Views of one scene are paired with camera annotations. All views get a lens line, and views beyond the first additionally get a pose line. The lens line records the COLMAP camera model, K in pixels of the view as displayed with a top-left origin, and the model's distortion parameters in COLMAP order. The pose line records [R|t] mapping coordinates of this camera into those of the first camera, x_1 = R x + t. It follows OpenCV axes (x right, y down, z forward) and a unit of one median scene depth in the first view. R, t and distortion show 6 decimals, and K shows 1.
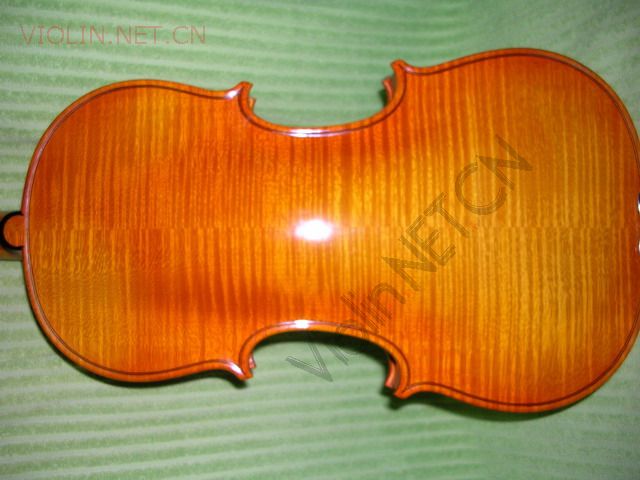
lens RADIAL K [[696.0, 0, 320.0], [0, 696.0, 240.0], [0, 0, 1]] dist [-0.183491, 0.070898]
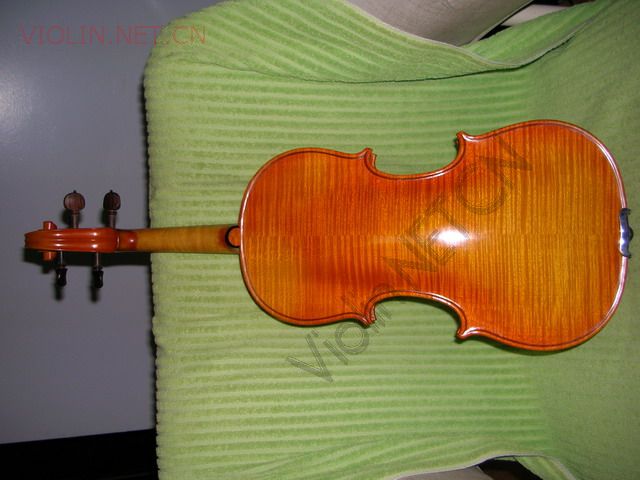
lens RADIAL K [[696.0, 0, 320.0], [0, 696.0, 240.0], [0, 0, 1]] dist [-0.183491, 0.070898]
pose [[0.975326, 0.000519, -0.220768, 0.151761], [0.001732, 0.999948, 0.010004, -0.022711], [0.220762, -0.010140, 0.975275, -0.685521]]
